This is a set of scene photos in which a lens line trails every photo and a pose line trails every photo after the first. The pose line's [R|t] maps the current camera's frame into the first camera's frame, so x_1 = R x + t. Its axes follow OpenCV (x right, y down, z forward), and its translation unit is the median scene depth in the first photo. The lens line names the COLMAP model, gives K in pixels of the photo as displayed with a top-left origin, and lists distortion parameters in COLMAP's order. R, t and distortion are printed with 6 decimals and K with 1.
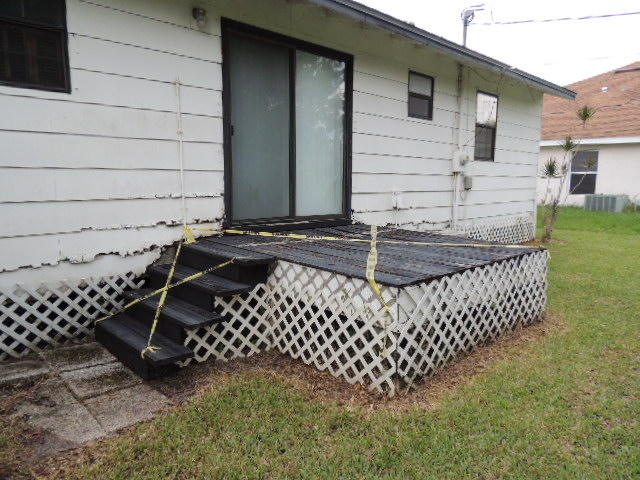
lens RADIAL K [[458.0, 0, 320.0], [0, 458.0, 240.0], [0, 0, 1]] dist [-0.020290, 0.005989]
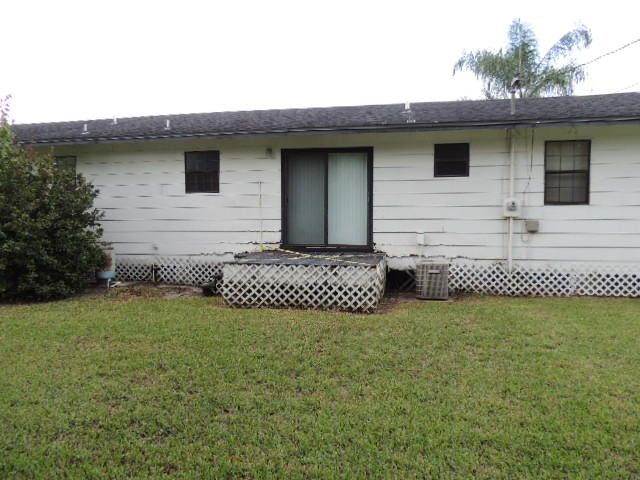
lens RADIAL K [[458.0, 0, 320.0], [0, 458.0, 240.0], [0, 0, 1]] dist [-0.020290, 0.005989]
pose [[0.574638, 0.021431, -0.818127, 1.291009], [-0.106949, 0.993051, -0.049106, 0.020380], [0.811389, 0.115716, 0.572937, -0.034121]]
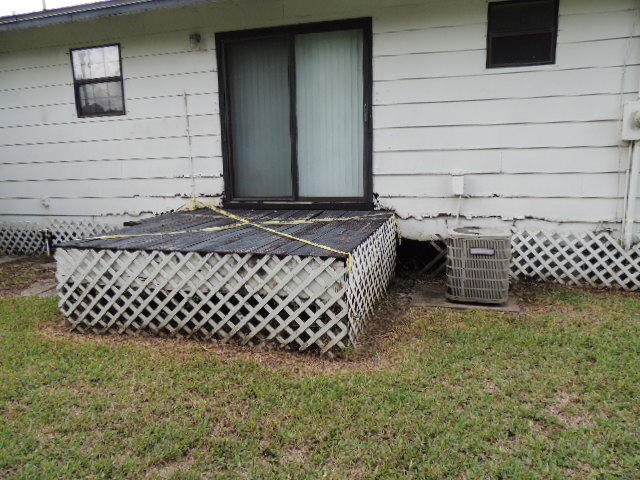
lens RADIAL K [[458.0, 0, 320.0], [0, 458.0, 240.0], [0, 0, 1]] dist [-0.020290, 0.005989]
pose [[0.497620, 0.126661, -0.858098, 0.828837], [-0.091243, 0.991436, 0.093430, -0.052632], [0.862583, 0.031802, 0.504915, 0.488496]]
